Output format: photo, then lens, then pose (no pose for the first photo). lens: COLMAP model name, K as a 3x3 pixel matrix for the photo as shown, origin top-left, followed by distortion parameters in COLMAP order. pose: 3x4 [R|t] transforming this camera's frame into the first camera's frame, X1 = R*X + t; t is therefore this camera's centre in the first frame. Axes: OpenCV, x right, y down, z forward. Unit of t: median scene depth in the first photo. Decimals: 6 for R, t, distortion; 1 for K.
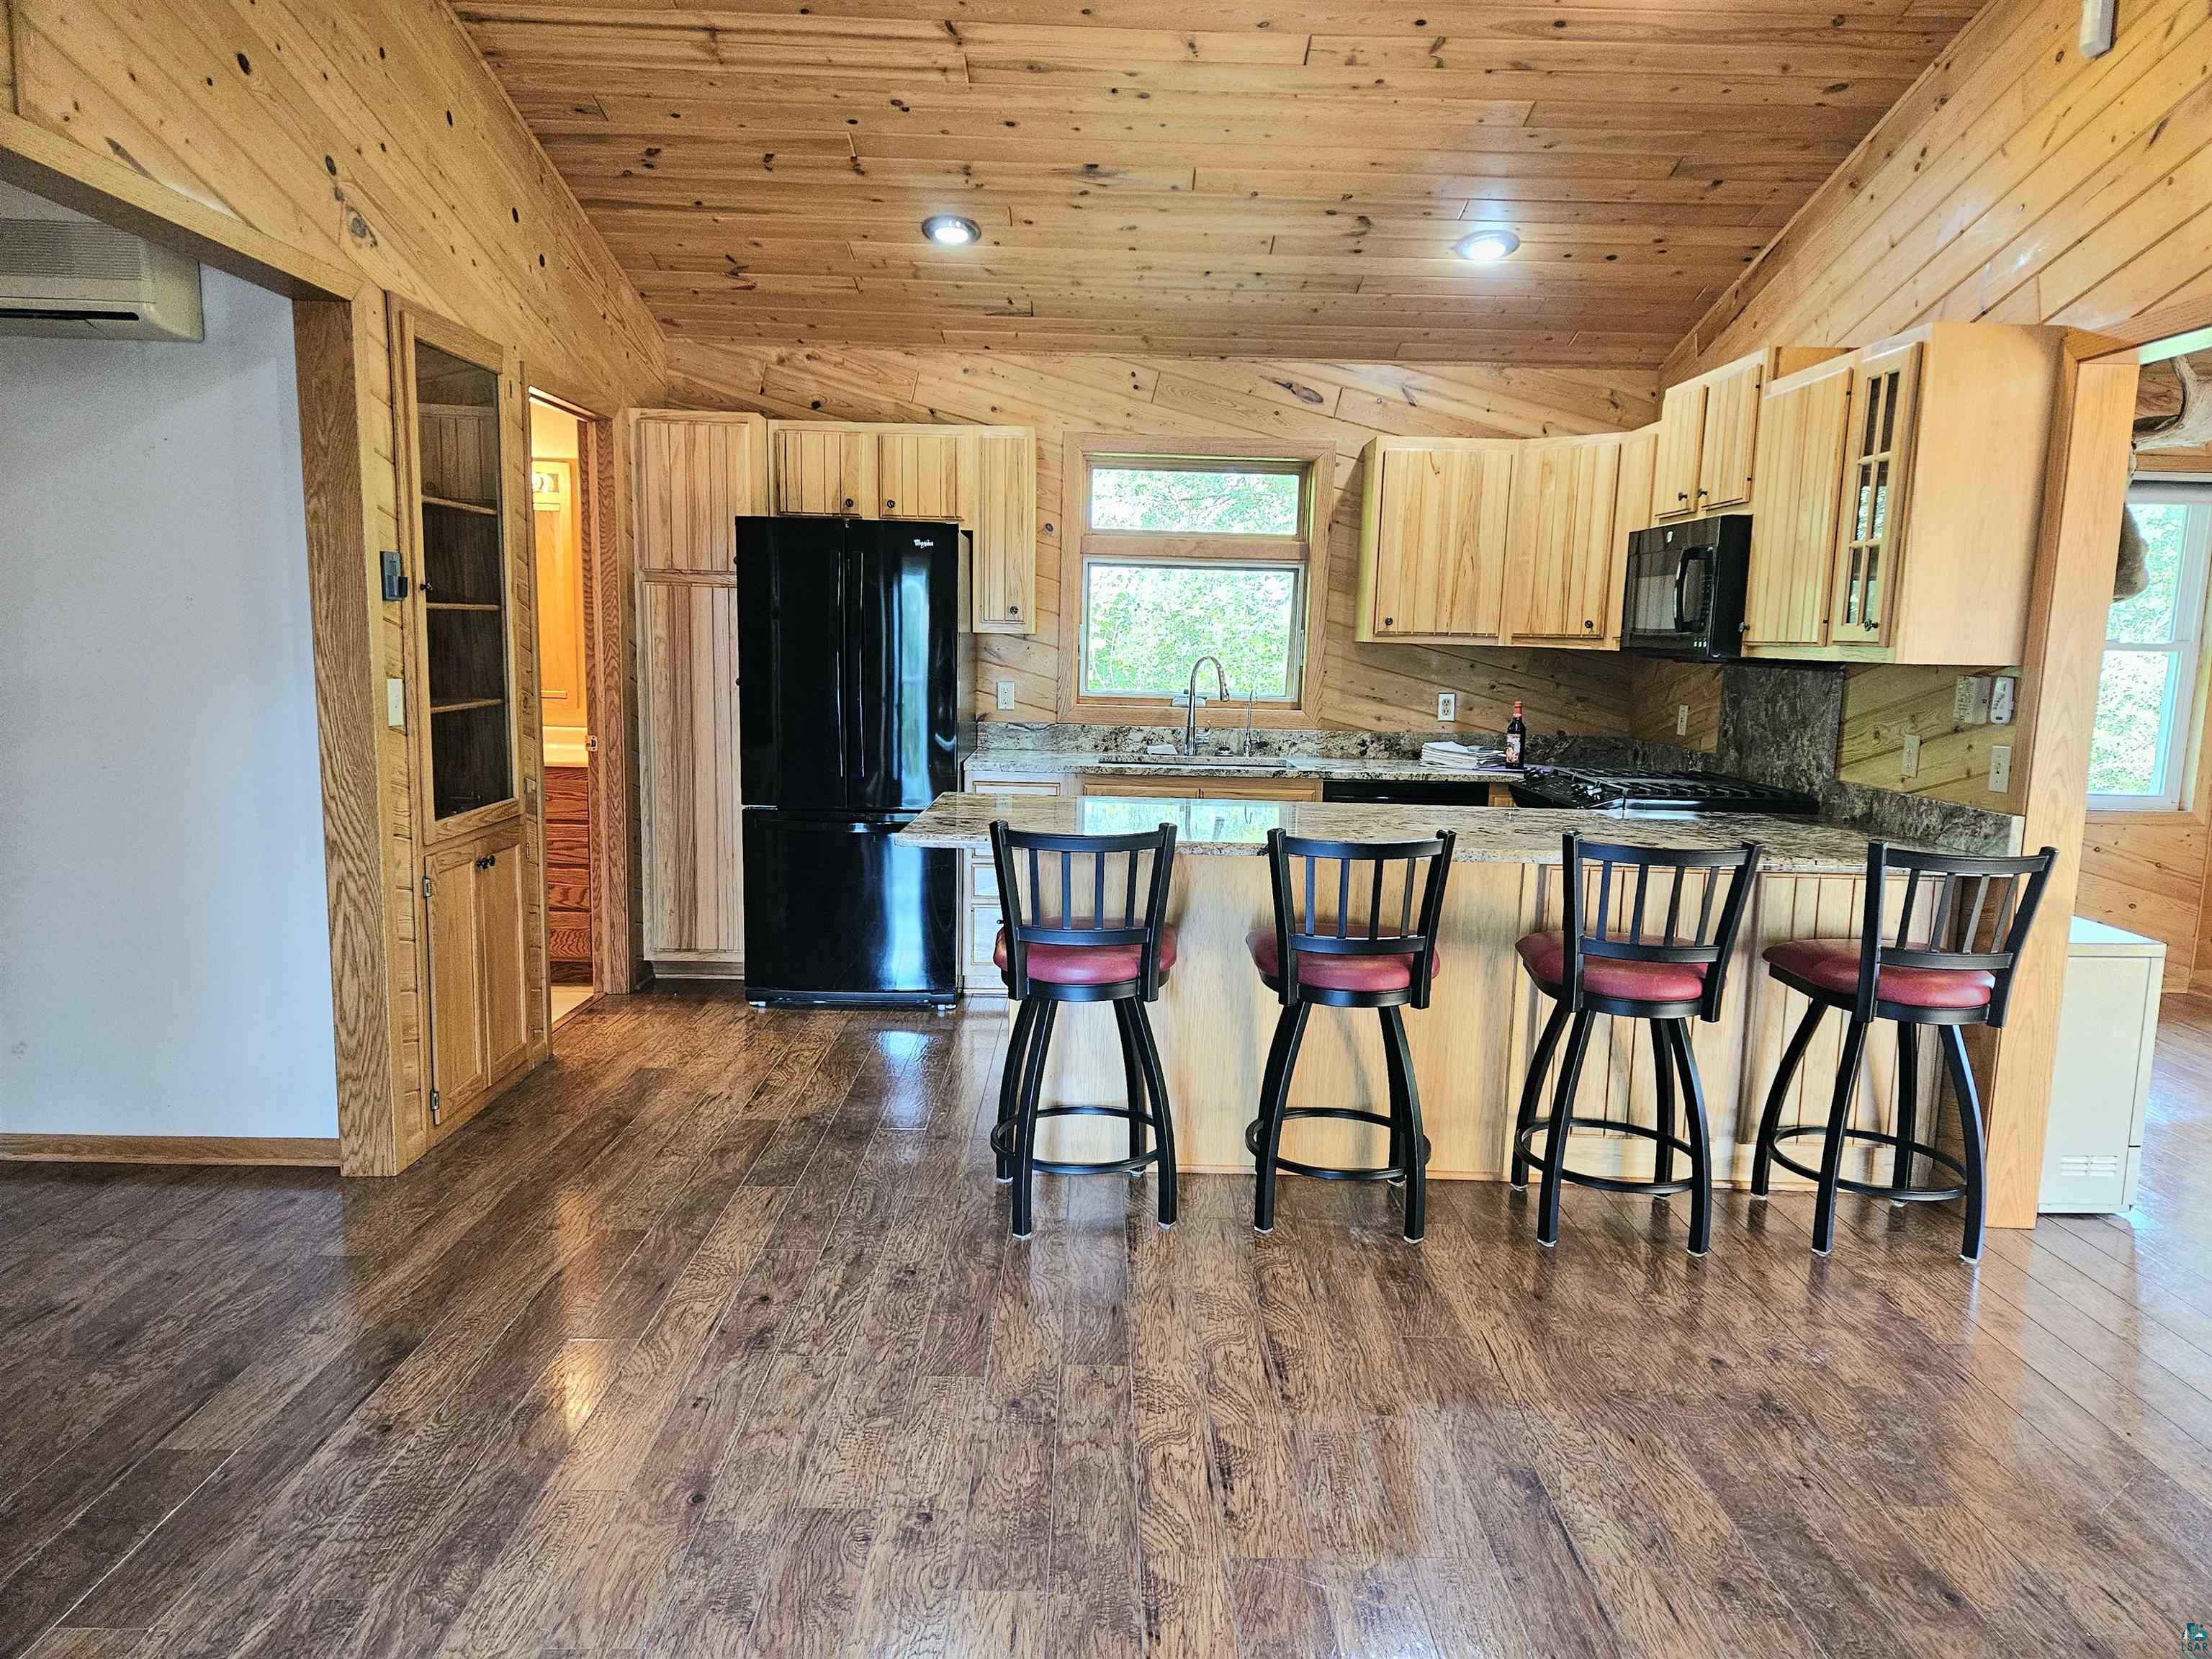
lens RADIAL K [[1474.0, 0, 1117.9], [0, 1474.0, 849.7], [0, 0, 1]] dist [0.074823, -0.062447]
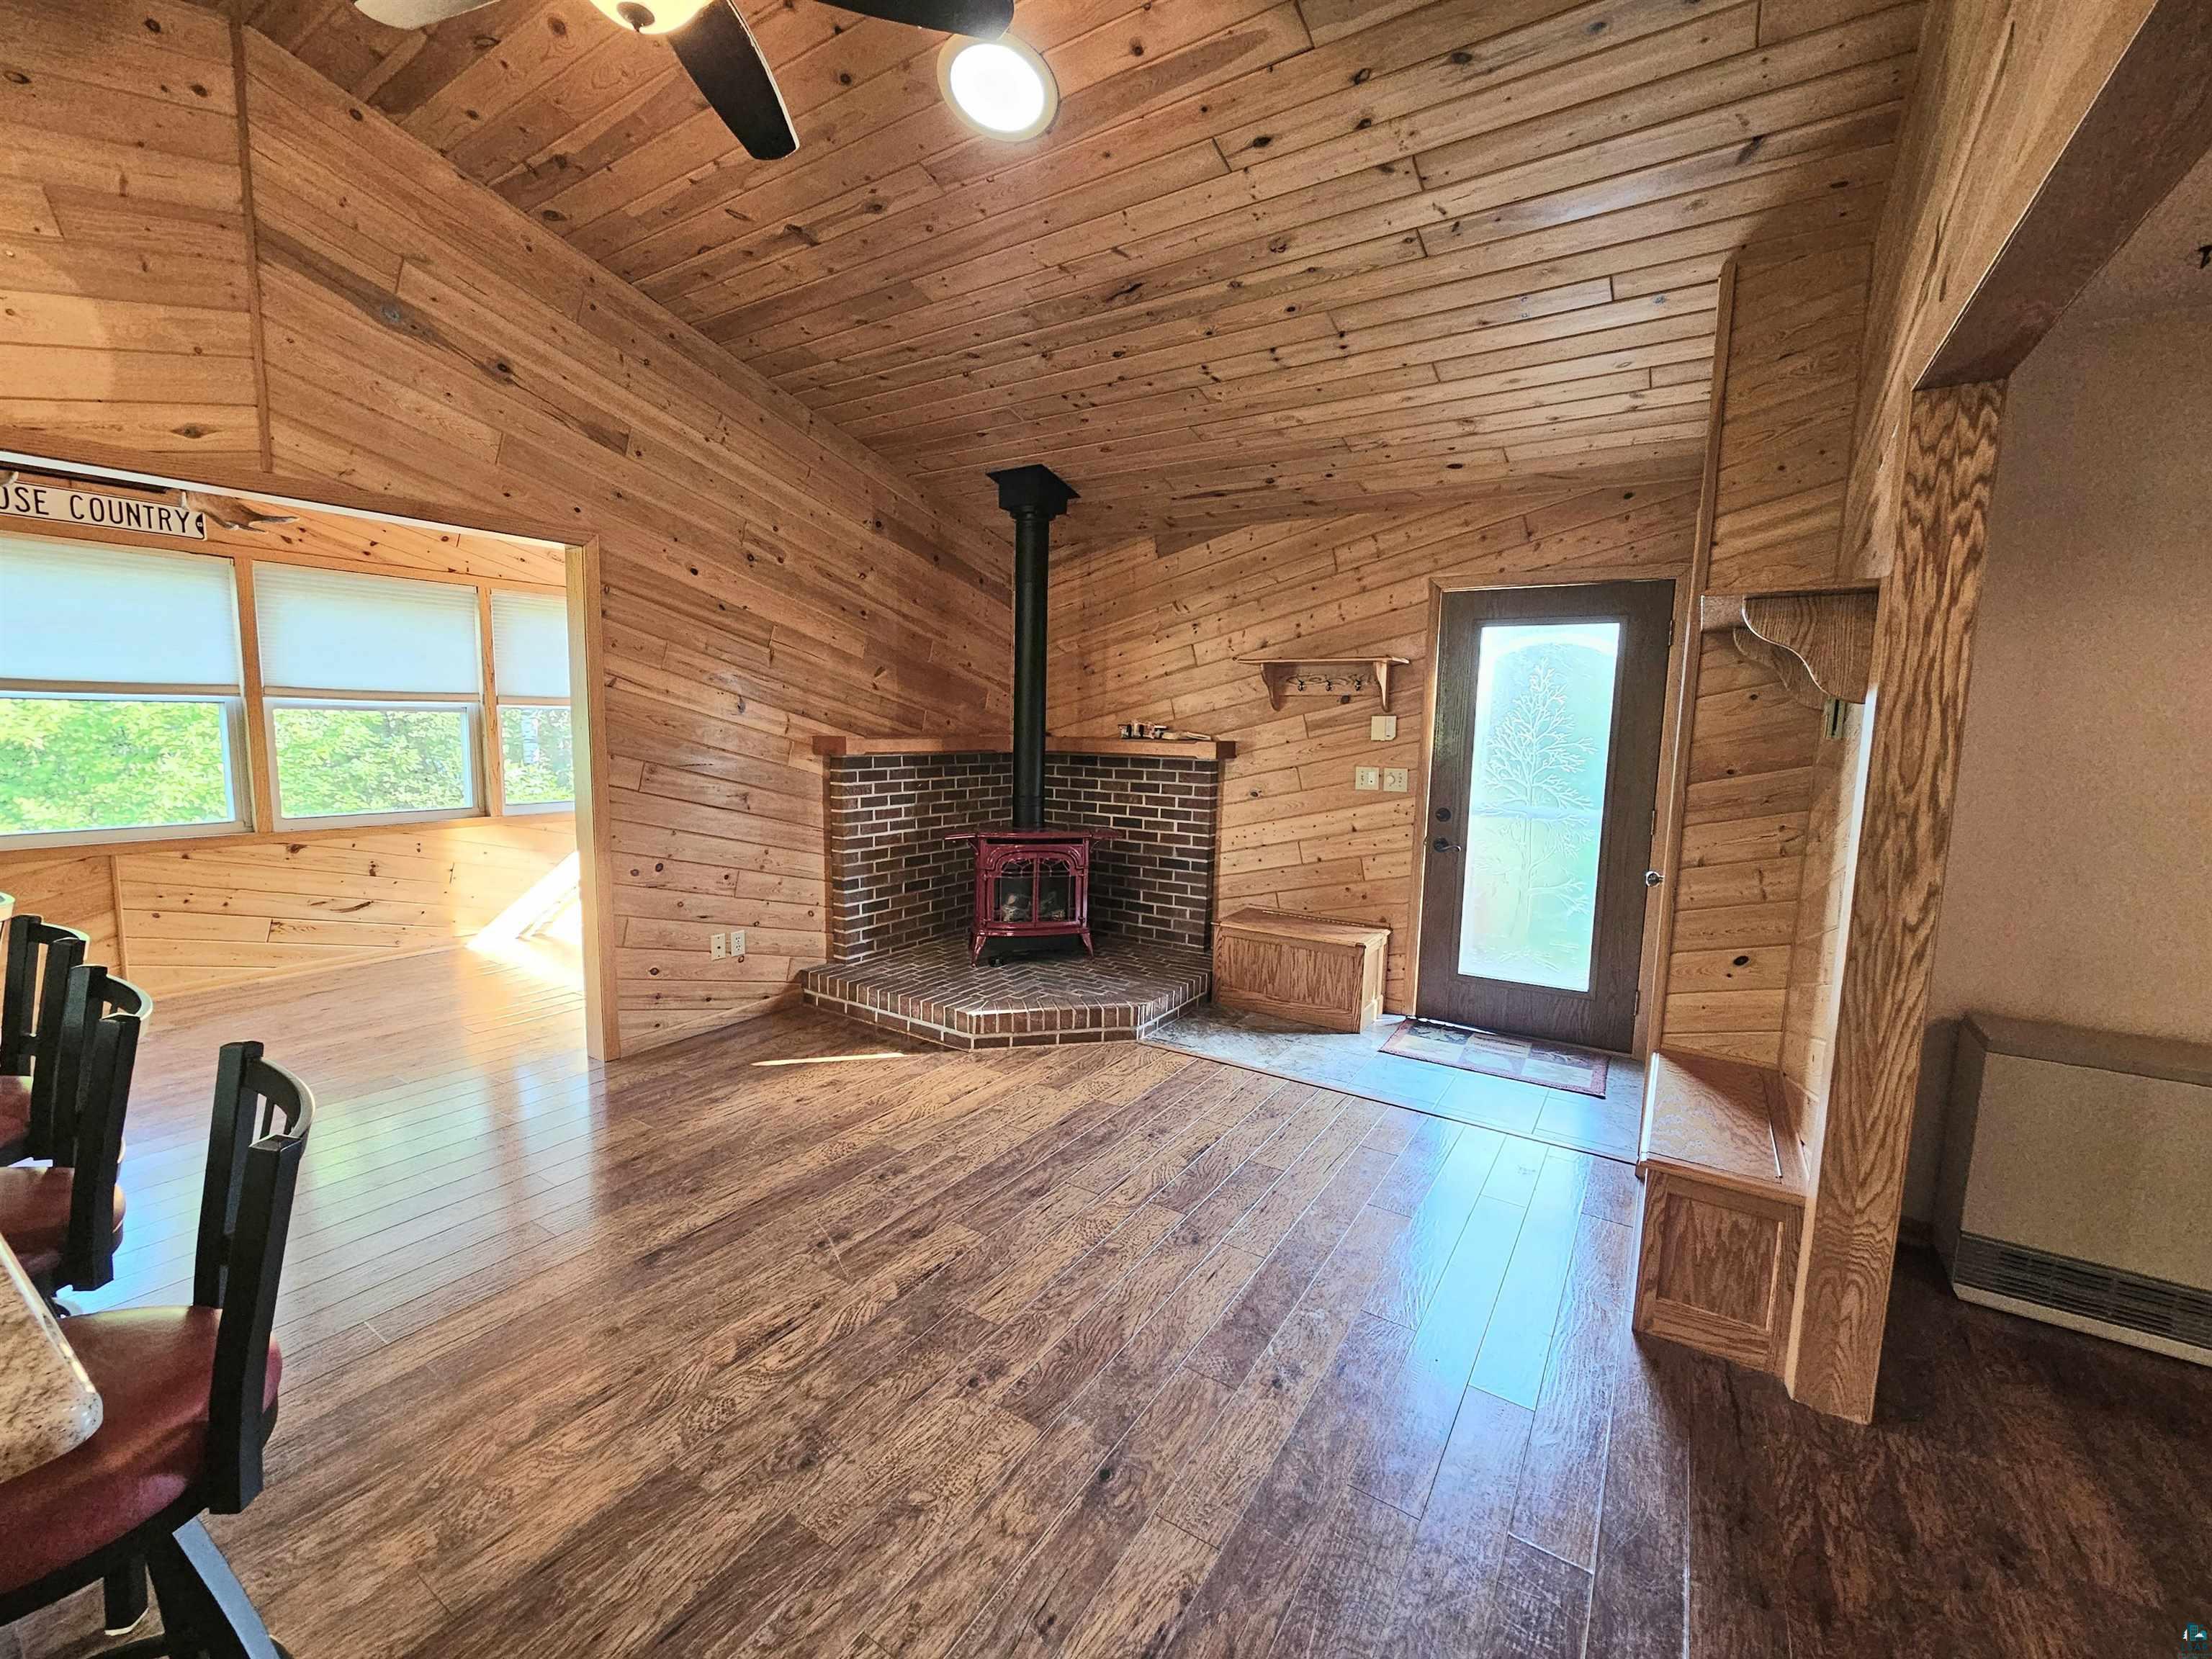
lens RADIAL K [[907.5, 0, 1101.7], [0, 907.5, 825.8], [0, 0, 1]] dist [0.001438, -0.001009]
pose [[-0.831838, -0.109003, 0.544209, -0.332230], [0.035713, 0.967980, 0.248472, -0.133643], [-0.553868, 0.226124, -0.801310, 0.790101]]
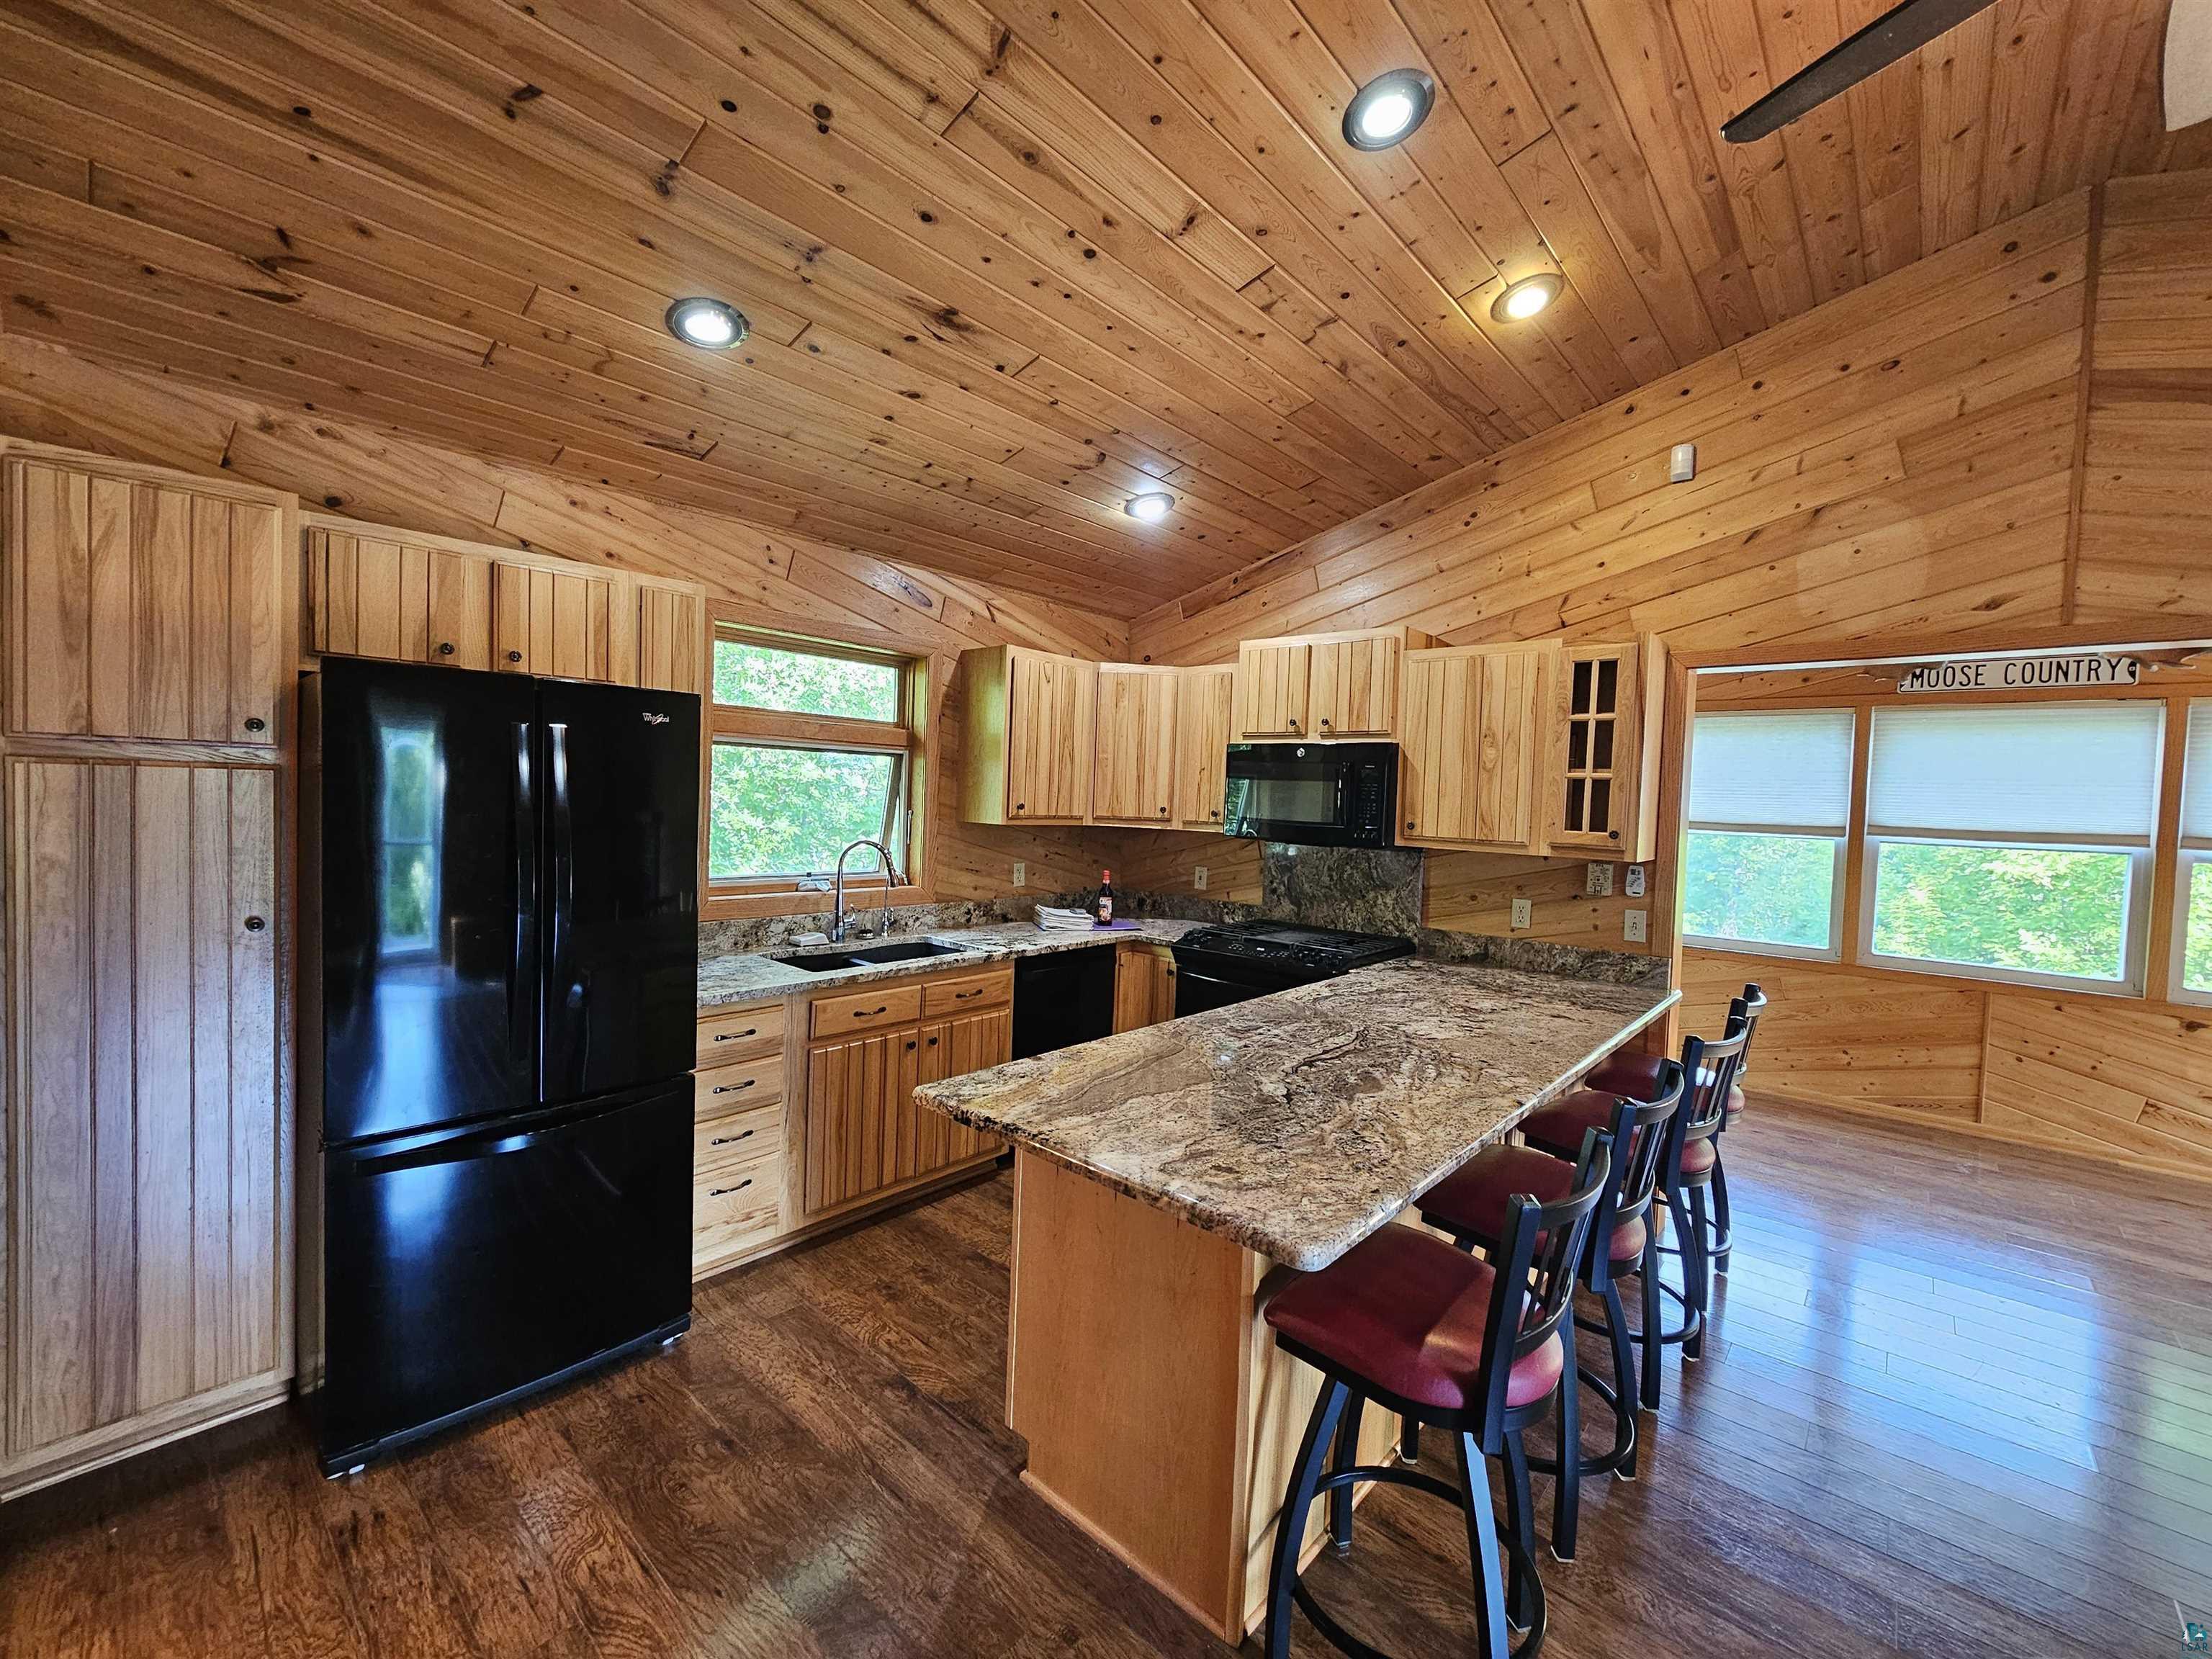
lens RADIAL K [[907.5, 0, 1101.5], [0, 907.5, 824.8], [0, 0, 1]] dist [0.001438, -0.001009]
pose [[0.678743, -0.027541, 0.733859, -0.364750], [0.089974, 0.994887, -0.045879, -0.132549], [-0.728843, 0.097168, 0.677751, 0.627626]]
